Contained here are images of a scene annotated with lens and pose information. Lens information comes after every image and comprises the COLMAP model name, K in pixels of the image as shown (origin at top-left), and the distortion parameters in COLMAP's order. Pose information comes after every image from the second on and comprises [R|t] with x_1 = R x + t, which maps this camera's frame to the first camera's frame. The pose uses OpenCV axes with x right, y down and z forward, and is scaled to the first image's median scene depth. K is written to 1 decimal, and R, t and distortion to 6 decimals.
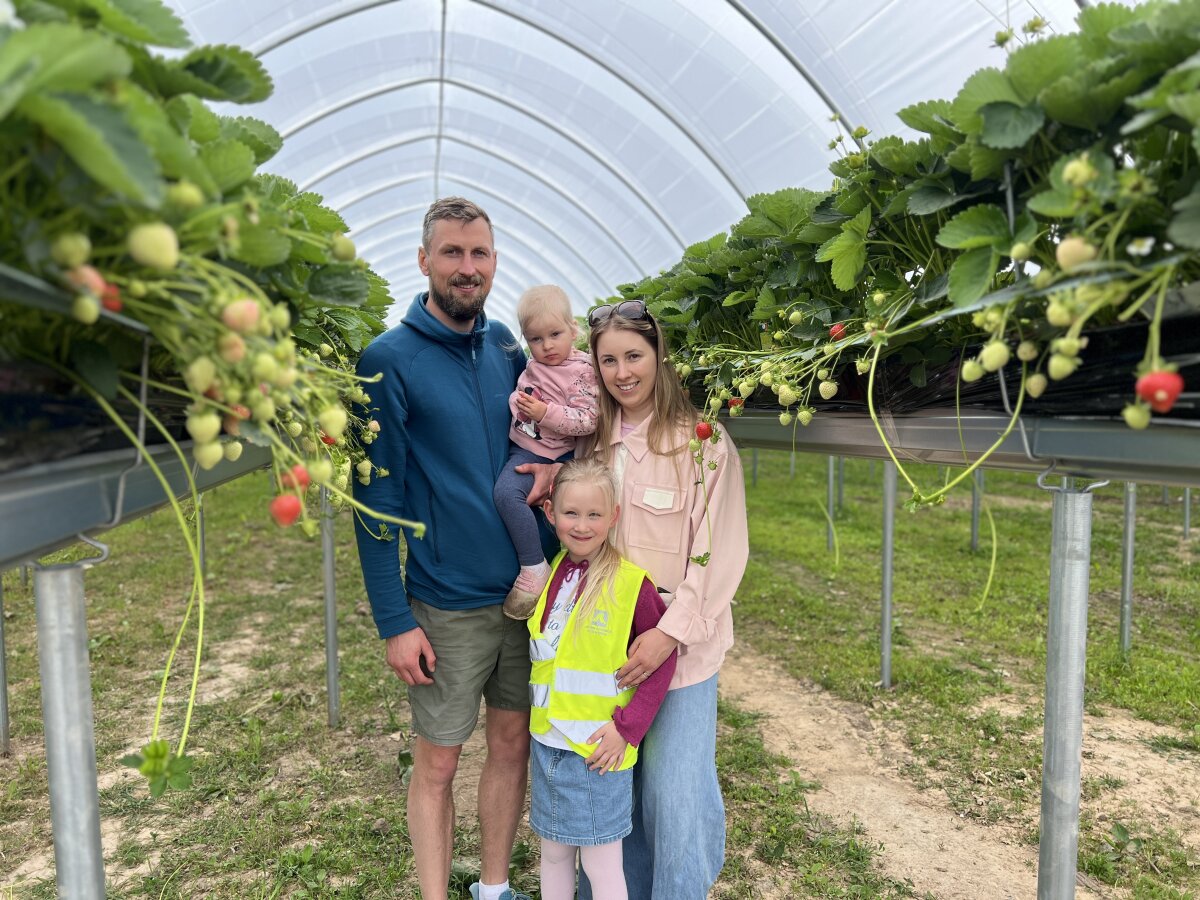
lens RADIAL K [[911.6, 0, 603.6], [0, 911.6, 451.1], [0, 0, 1]] dist [0.037279, -0.041987]
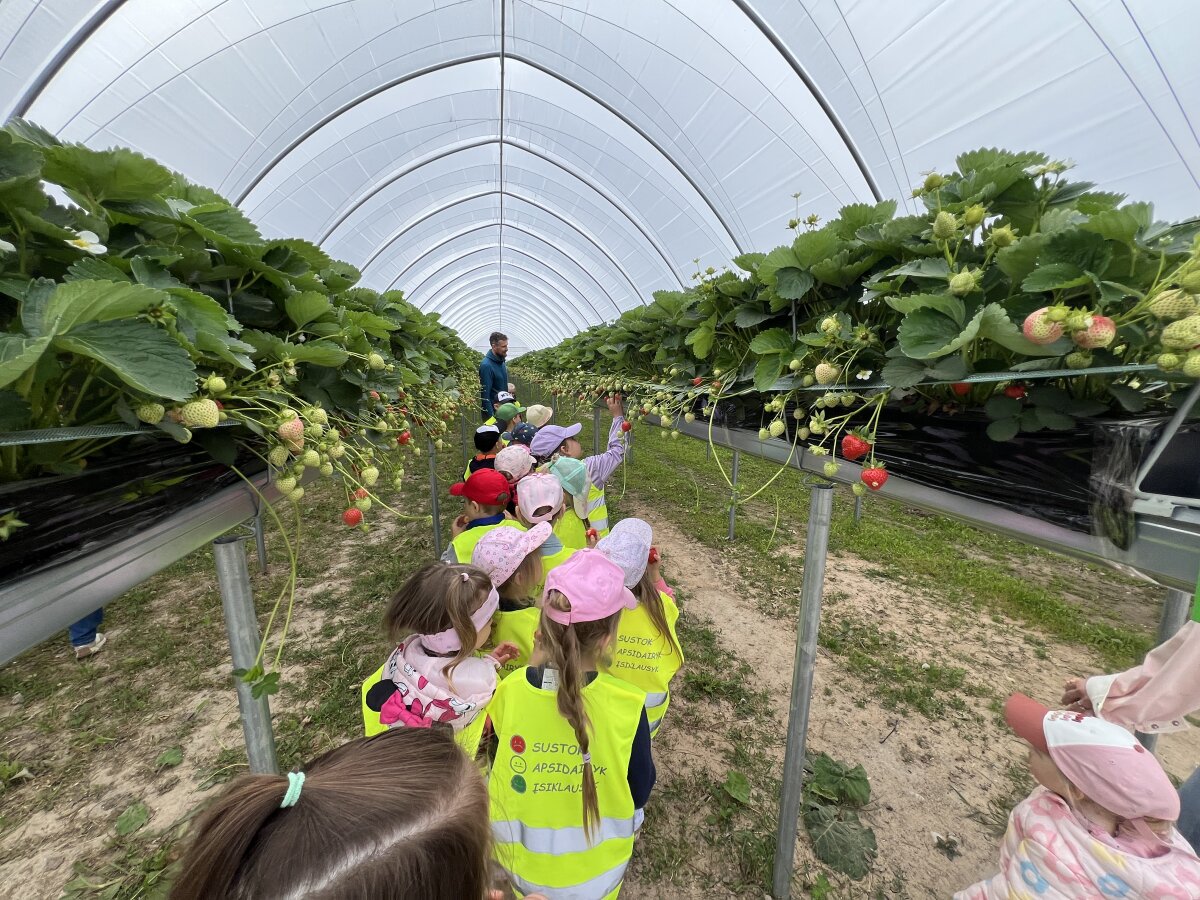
lens RADIAL K [[482.9, 0, 598.1], [0, 482.9, 447.6], [0, 0, 1]] dist [-0.007624, -0.000320]
pose [[0.999908, 0.010069, 0.009043, 0.030191], [-0.010982, 0.994157, 0.107388, -0.050346], [-0.007909, -0.107478, 0.994176, 0.040798]]
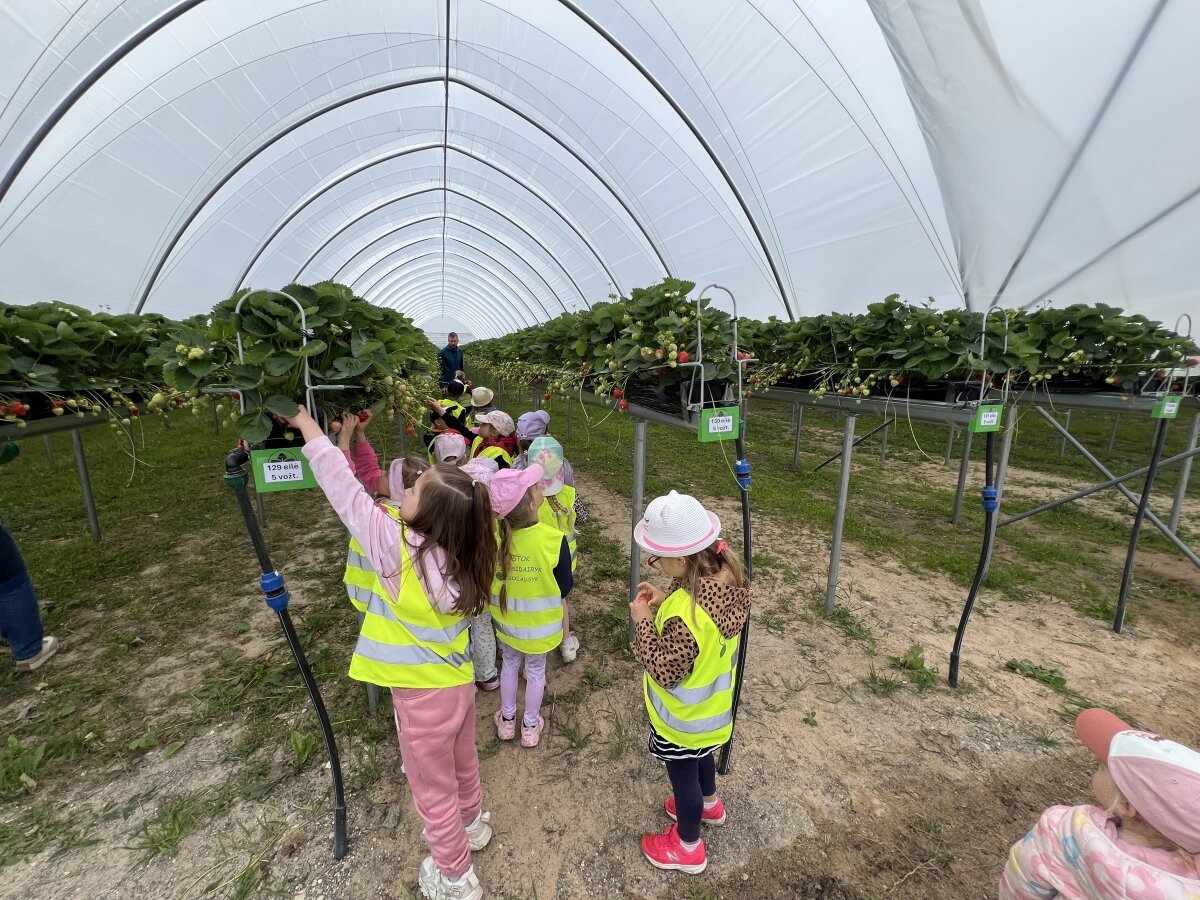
lens RADIAL K [[482.9, 0, 597.8], [0, 482.9, 448.3], [0, 0, 1]] dist [-0.007624, -0.000320]
pose [[0.993269, -0.012055, 0.115201, 0.058750], [-0.003776, 0.990672, 0.136219, -0.042507], [-0.115768, -0.135737, 0.983958, -0.318004]]
